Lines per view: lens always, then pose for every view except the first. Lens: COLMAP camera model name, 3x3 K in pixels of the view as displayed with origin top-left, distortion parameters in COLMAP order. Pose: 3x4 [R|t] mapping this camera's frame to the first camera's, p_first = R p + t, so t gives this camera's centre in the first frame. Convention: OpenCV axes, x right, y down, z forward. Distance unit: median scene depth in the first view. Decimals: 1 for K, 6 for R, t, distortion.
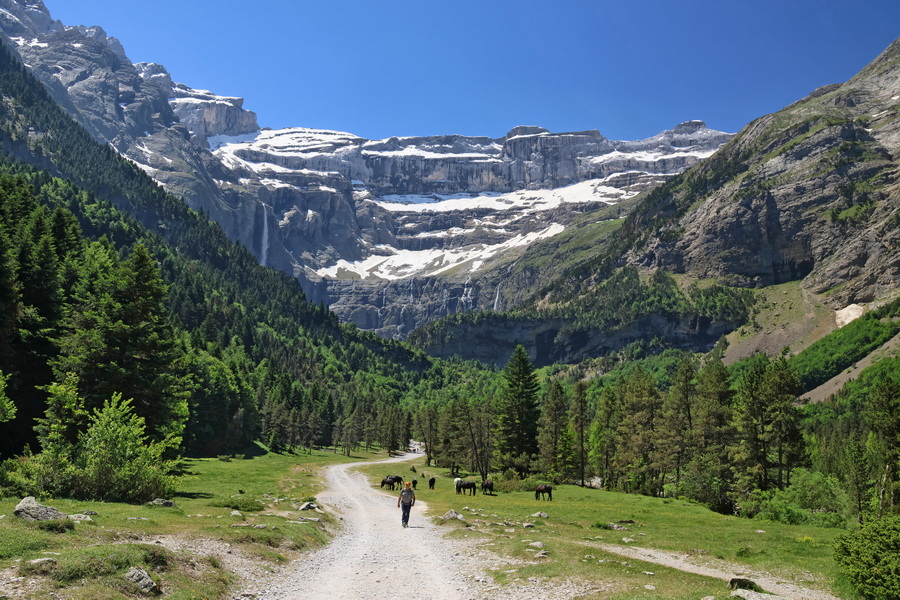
lens RADIAL K [[735.0, 0, 447.2], [0, 735.0, 297.5], [0, 0, 1]] dist [0.007545, -0.001108]
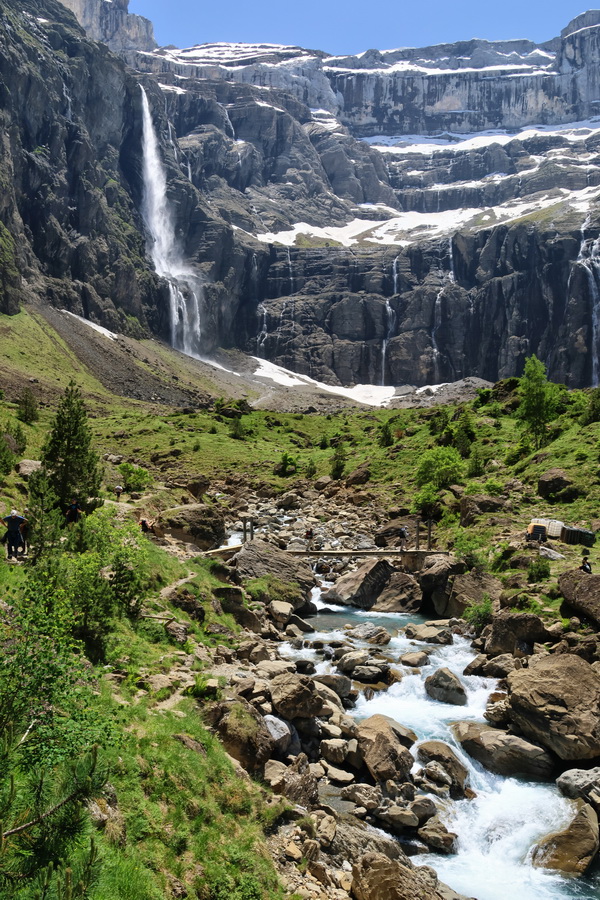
lens RADIAL K [[736.6, 0, 304.9], [0, 736.6, 451.1], [0, 0, 1]] dist [0.005104, 0.007670]
pose [[0.992920, -0.017368, -0.117506, -0.070733], [0.031871, 0.991932, 0.122697, 0.041387], [0.114427, -0.125573, 0.985463, 0.392430]]
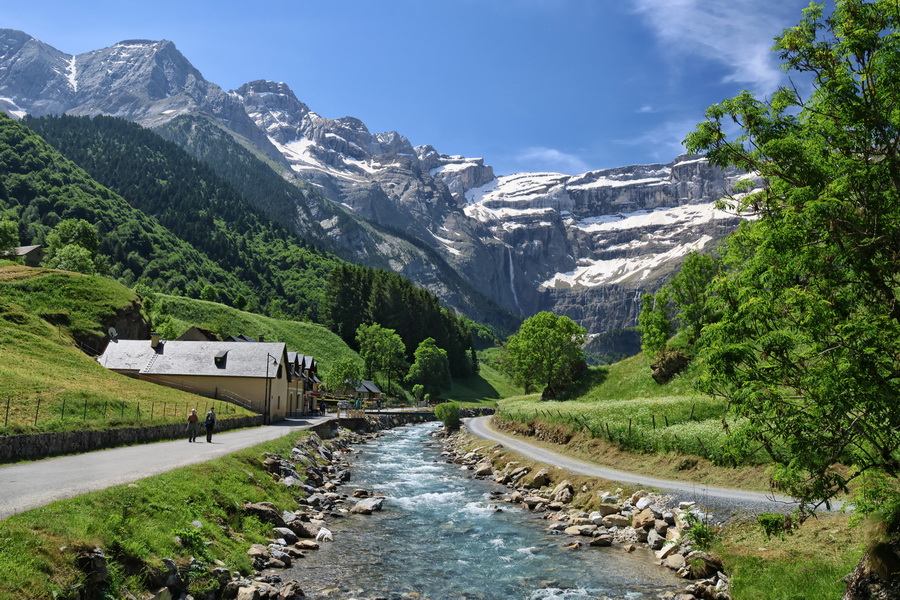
lens RADIAL K [[735.0, 0, 447.2], [0, 735.0, 297.5], [0, 0, 1]] dist [0.007545, -0.001108]
pose [[0.955396, -0.051594, -0.290785, 0.071896], [0.071606, 0.995710, 0.058597, -0.093279], [0.286515, -0.076805, 0.954992, -0.482312]]
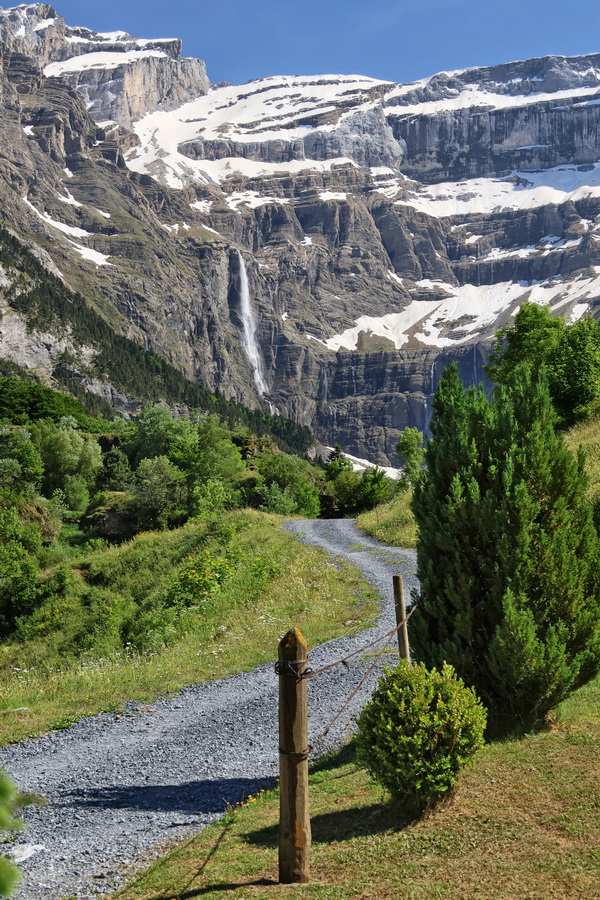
lens RADIAL K [[1640.3, 0, 300.0], [0, 1640.3, 450.0], [0, 0, 1]] dist [0.017893, 0.065500]
pose [[0.978272, -0.061369, -0.198033, 0.063672], [0.081110, 0.992342, 0.093160, -0.063338], [0.190800, -0.107198, 0.975758, -0.335706]]
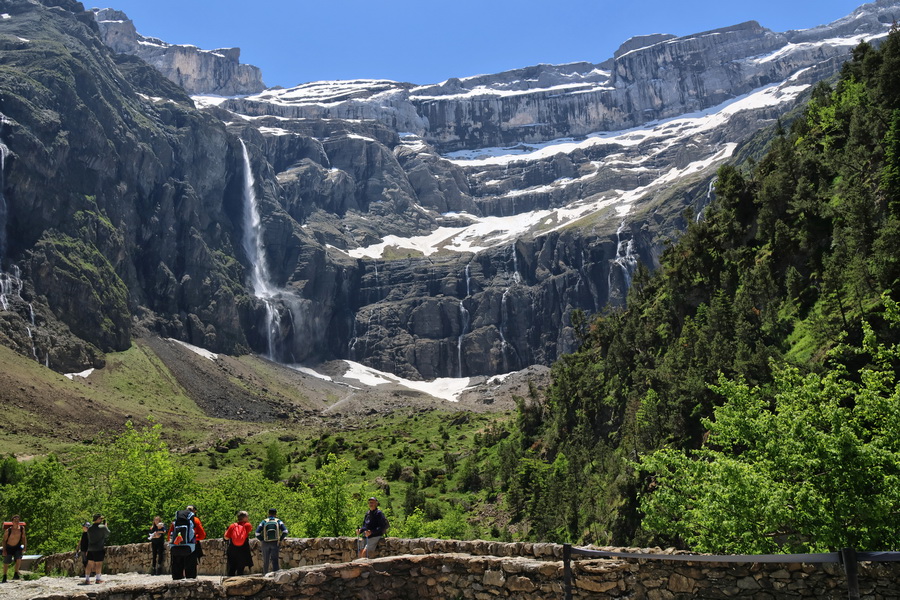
lens RADIAL K [[735.0, 0, 447.2], [0, 735.0, 297.5], [0, 0, 1]] dist [0.007545, -0.001108]
pose [[0.989717, -0.107682, -0.094156, -0.039479], [0.102804, 0.993168, -0.055223, 0.033083], [0.099459, 0.044976, 0.994025, 0.349982]]
